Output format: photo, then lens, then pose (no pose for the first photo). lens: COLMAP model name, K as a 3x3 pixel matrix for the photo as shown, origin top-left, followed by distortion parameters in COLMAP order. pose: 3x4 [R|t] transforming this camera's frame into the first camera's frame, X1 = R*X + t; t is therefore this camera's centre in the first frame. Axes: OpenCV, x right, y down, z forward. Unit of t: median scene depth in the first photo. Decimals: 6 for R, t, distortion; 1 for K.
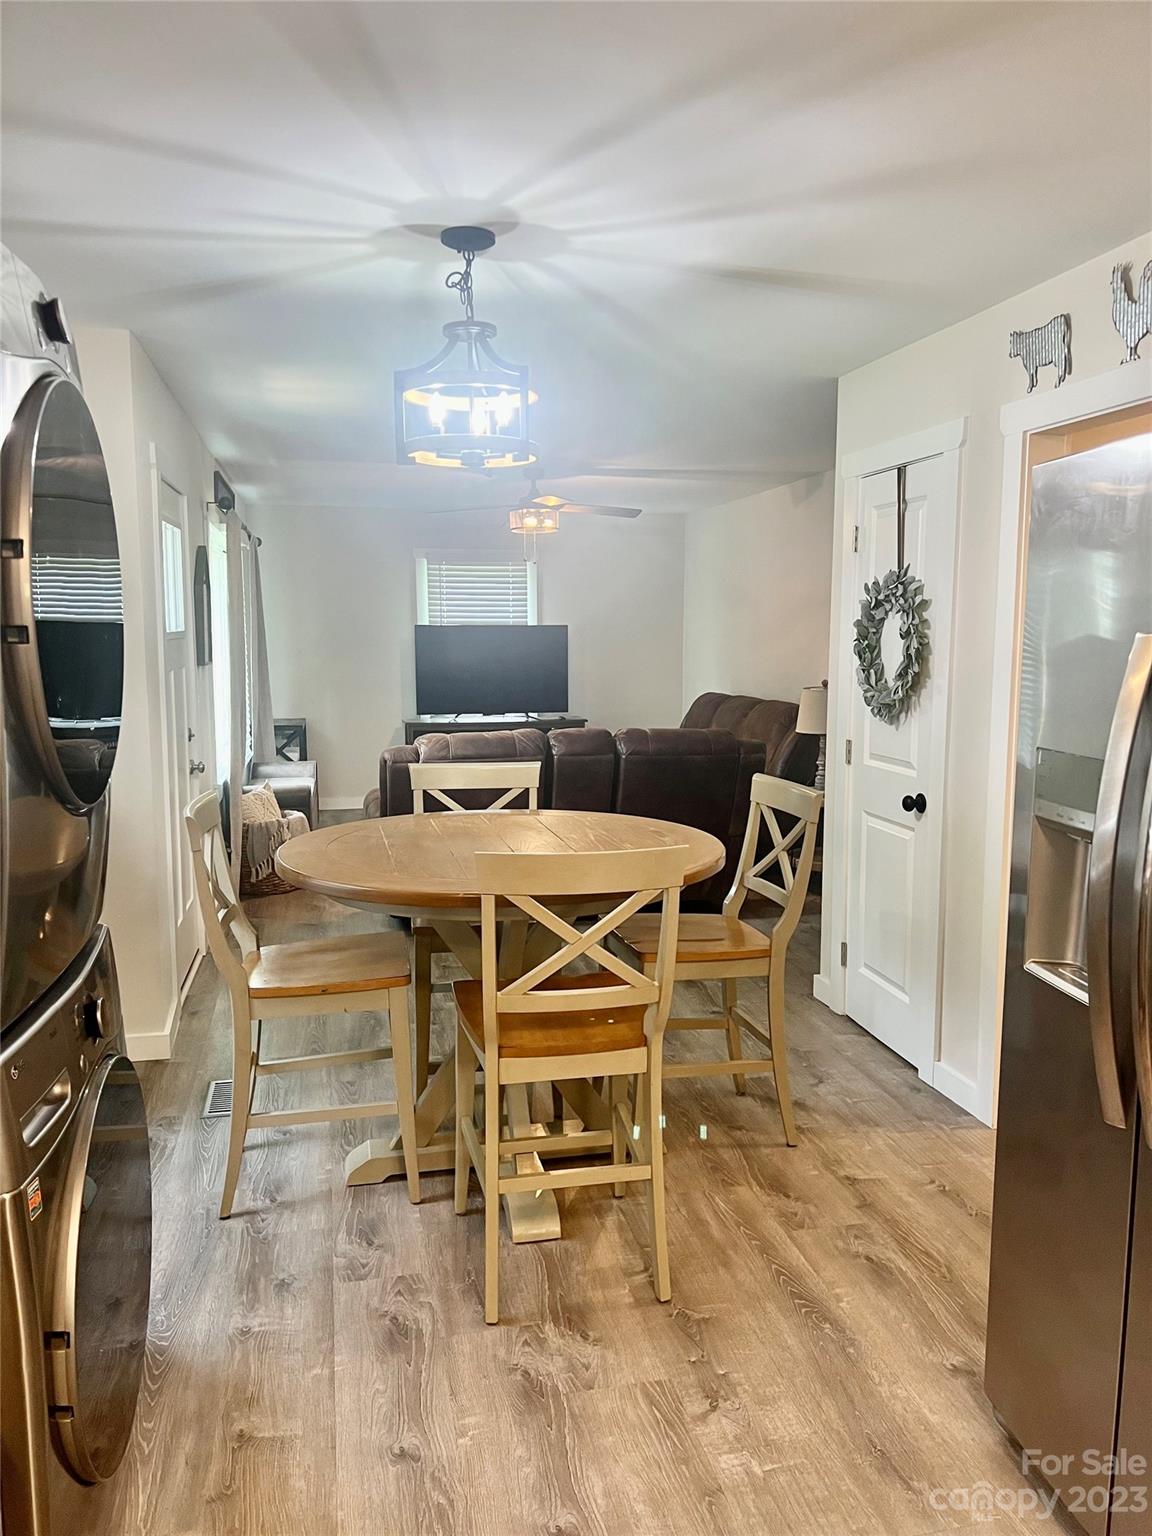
lens RADIAL K [[1159.3, 0, 580.3], [0, 1159.3, 764.6], [0, 0, 1]] dist [0.079528, -0.079923]
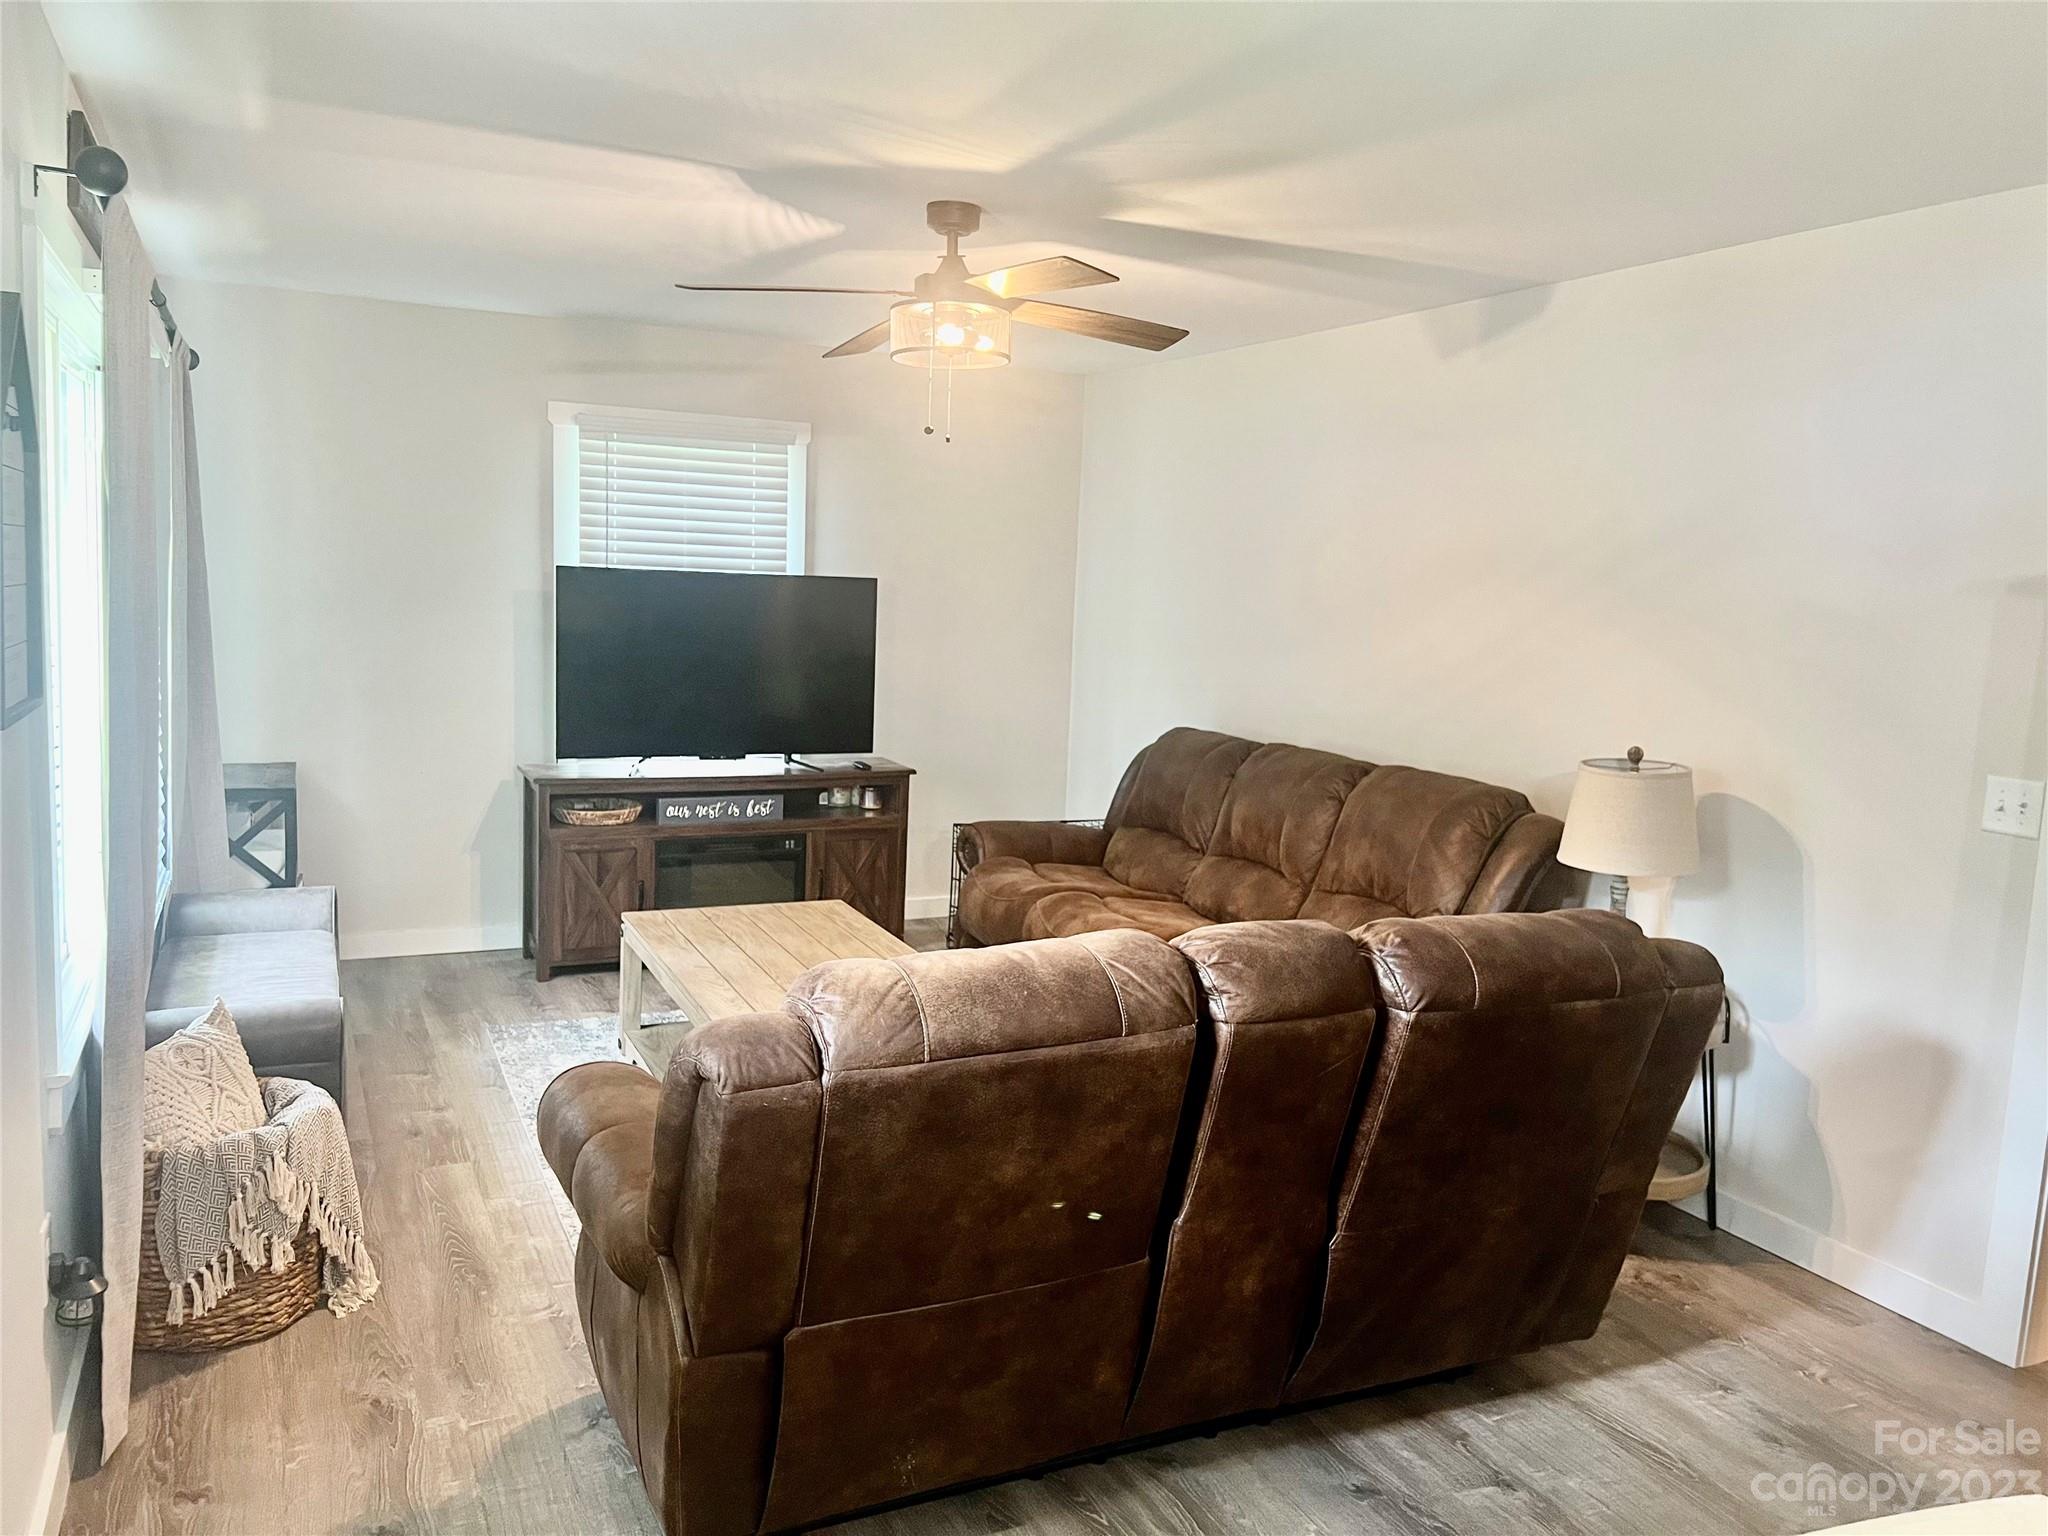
lens RADIAL K [[1561.0, 0, 1030.0], [0, 1561.0, 741.0], [0, 0, 1]] dist [0.058574, -0.057516]
pose [[0.971822, 0.012060, 0.235406, -0.111163], [-0.011228, 0.999925, -0.004871, -0.052112], [-0.235447, 0.002091, 0.971885, 0.367507]]
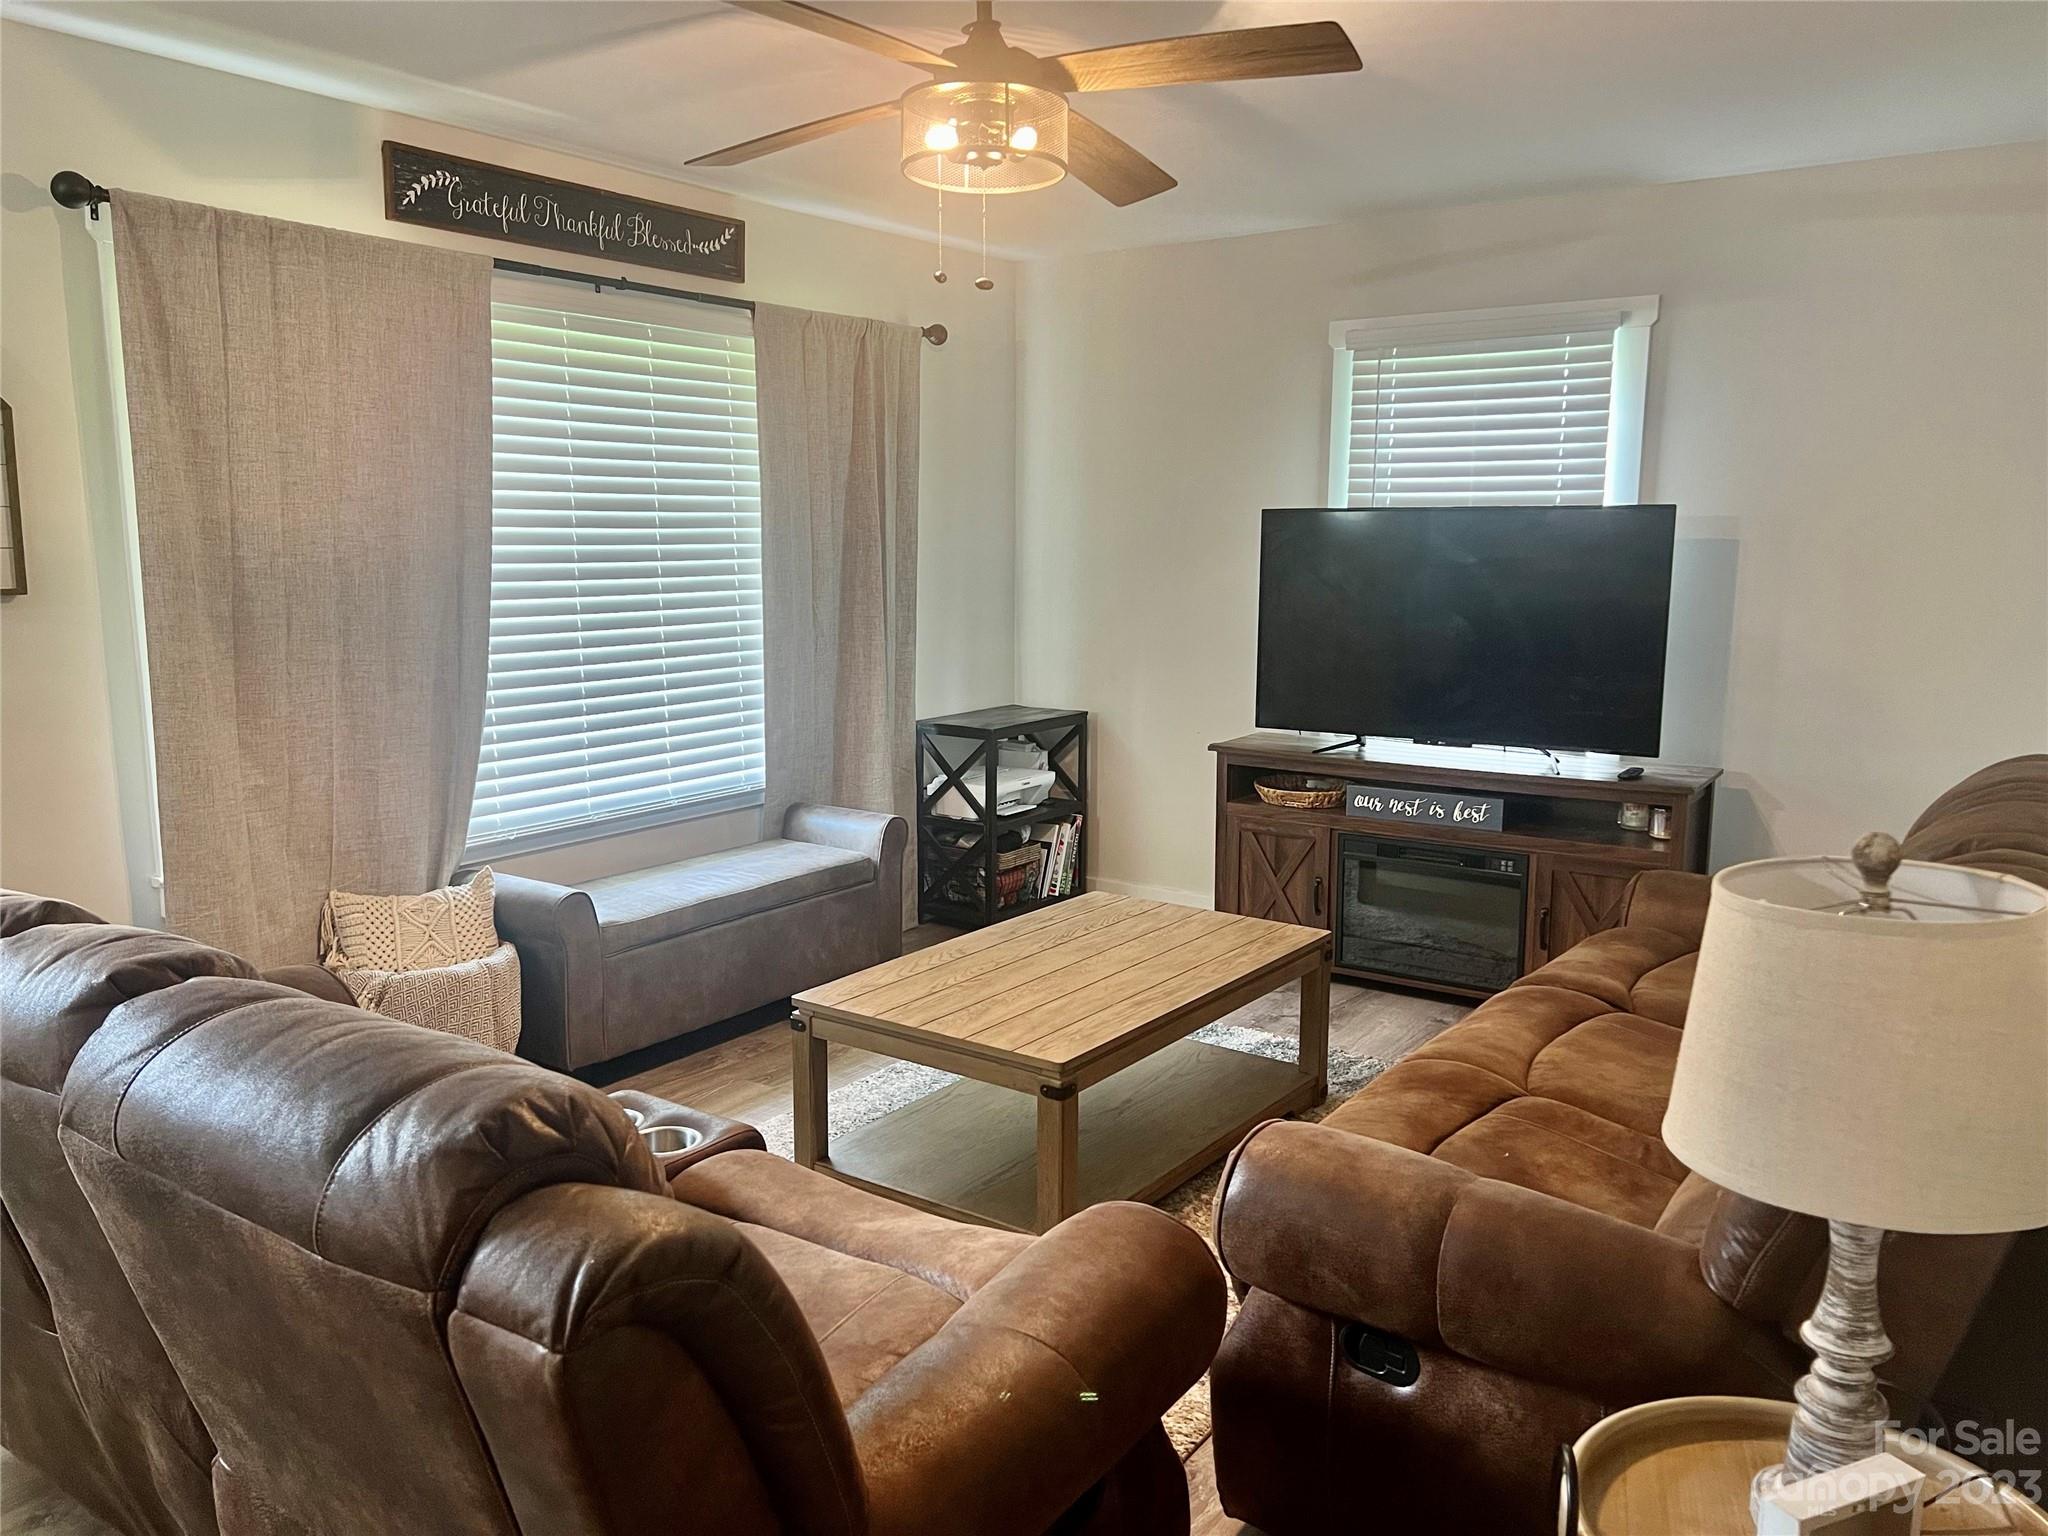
lens RADIAL K [[1545.8, 0, 1029.3], [0, 1545.8, 763.1], [0, 0, 1]] dist [0.079528, -0.079923]
pose [[0.674279, 0.110187, -0.730210, 0.221799], [-0.090225, 0.993690, 0.066631, -0.063042], [0.732944, 0.020955, 0.679966, 0.597328]]
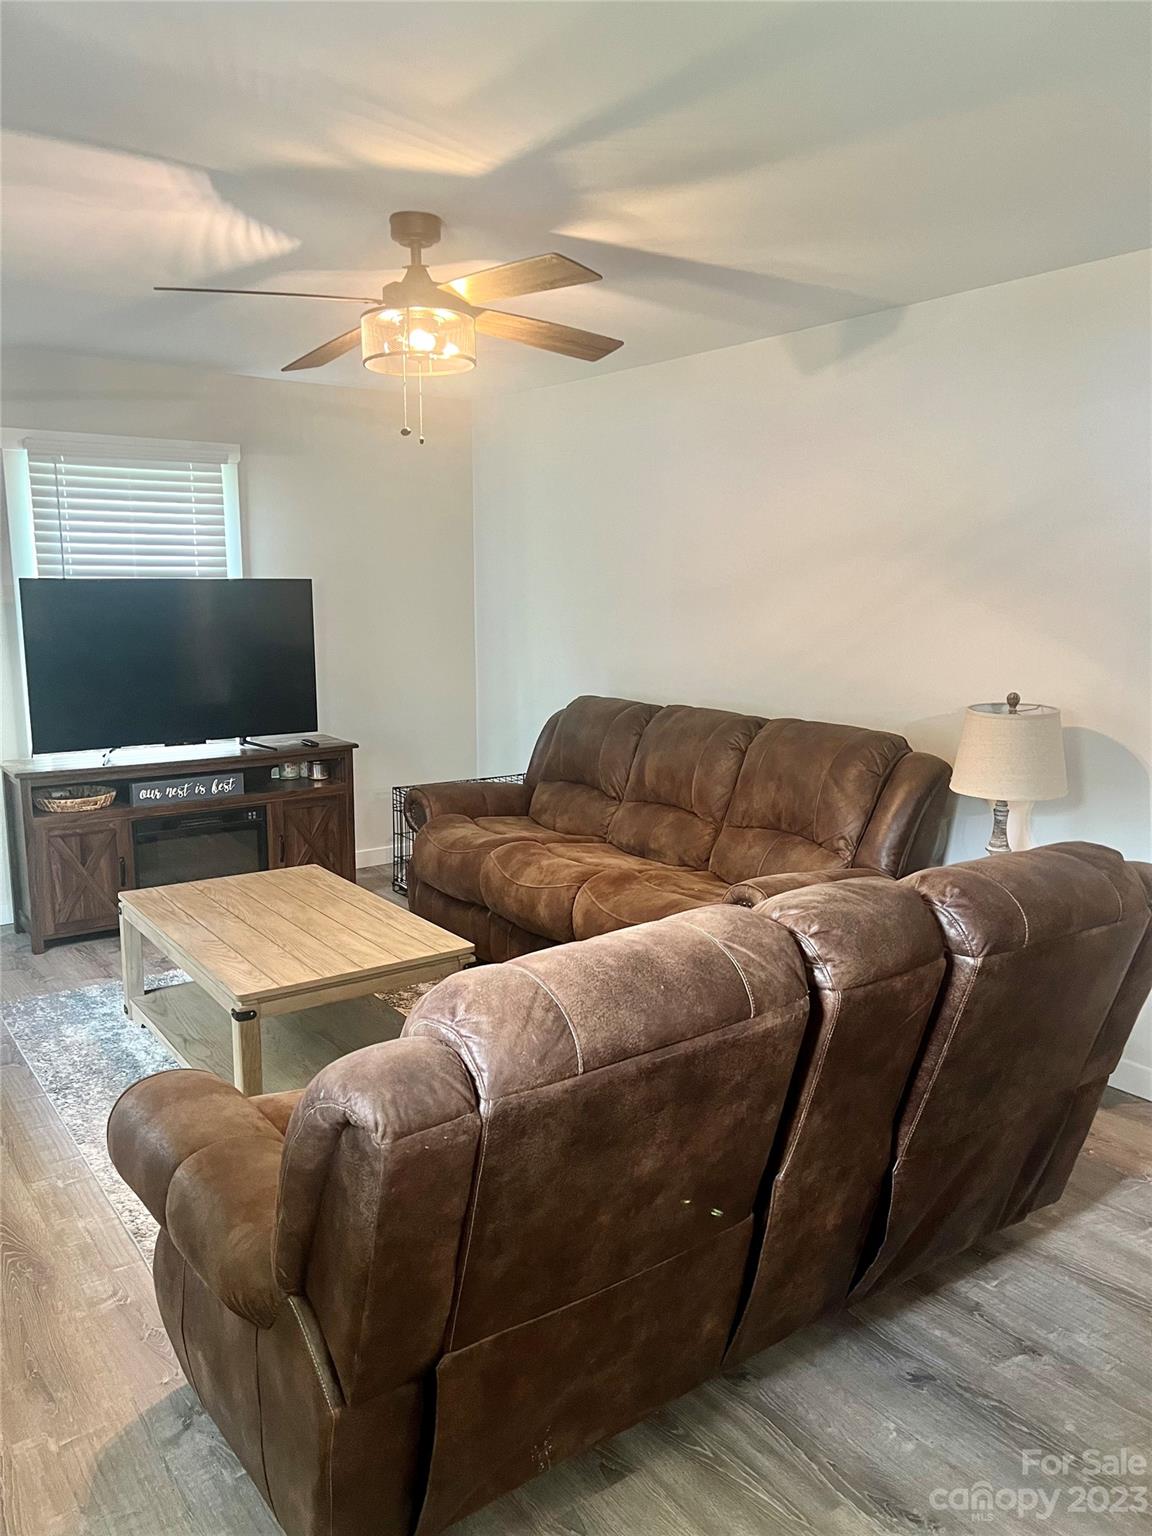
lens RADIAL K [[1169.2, 0, 577.5], [0, 1169.2, 772.2], [0, 0, 1]] dist [0.027097, -0.005075]
pose [[0.915583, -0.064749, 0.396883, -0.135017], [0.045419, 0.997287, 0.057924, -0.057530], [-0.399557, -0.035008, 0.916040, 0.453143]]
